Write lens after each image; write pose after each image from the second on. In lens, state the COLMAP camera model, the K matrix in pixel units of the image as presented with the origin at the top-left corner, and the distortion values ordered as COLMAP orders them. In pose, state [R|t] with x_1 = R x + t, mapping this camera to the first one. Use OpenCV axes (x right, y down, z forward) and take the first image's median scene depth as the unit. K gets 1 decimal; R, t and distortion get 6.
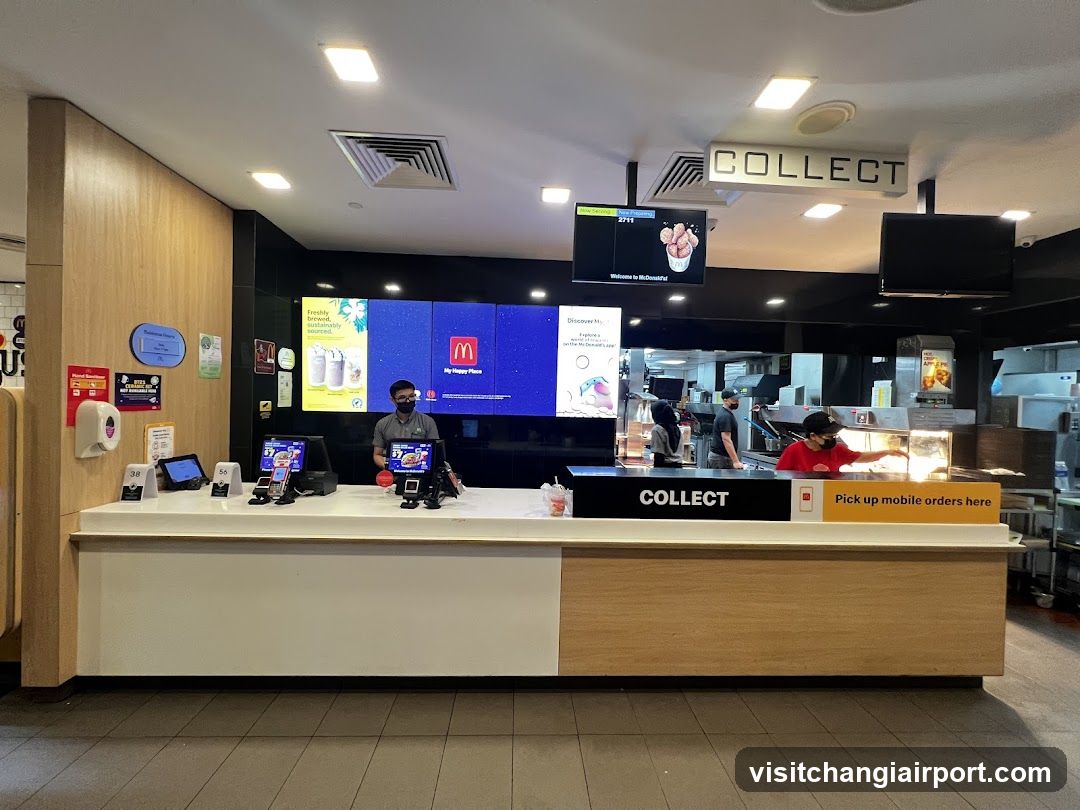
lens RADIAL K [[452.7, 0, 540.0], [0, 452.7, 405.0], [0, 0, 1]] dist [0.003112, -0.007312]
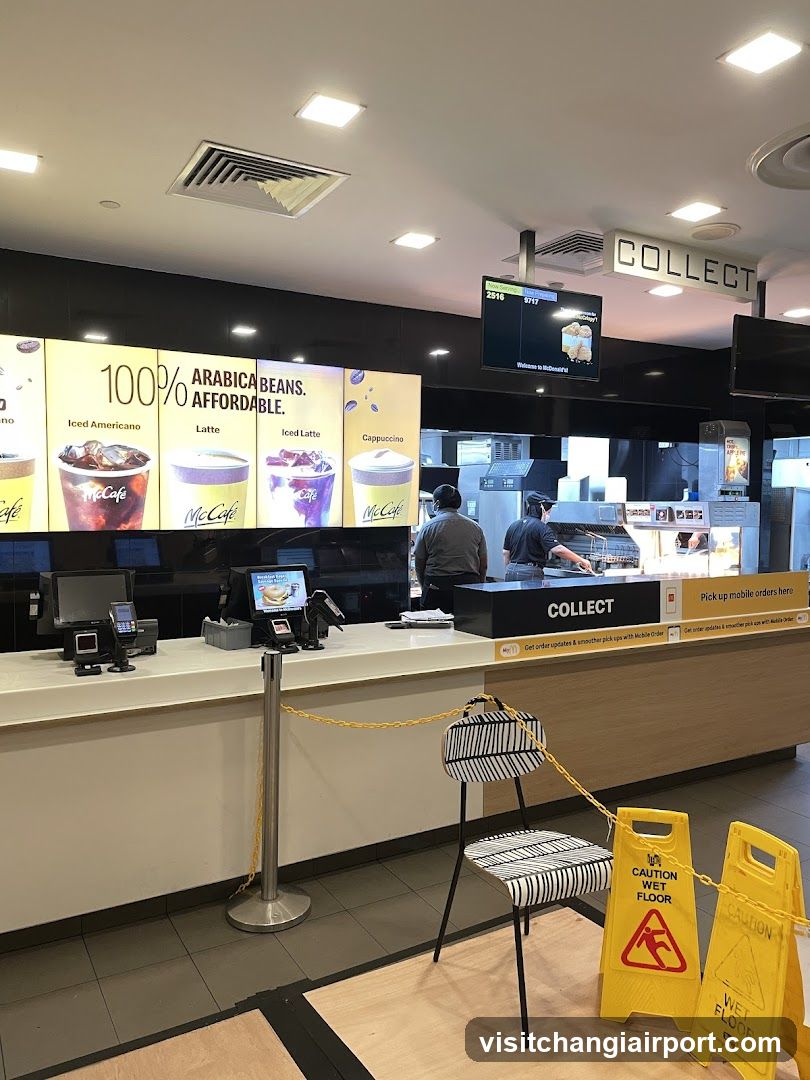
lens RADIAL K [[793.0, 0, 405.0], [0, 793.0, 540.0], [0, 0, 1]] dist [0.004624, -0.005389]
pose [[0.888586, -0.047645, 0.456229, -0.749914], [0.016089, 0.997216, 0.072806, -0.060836], [-0.458428, -0.057354, 0.886879, -0.281643]]
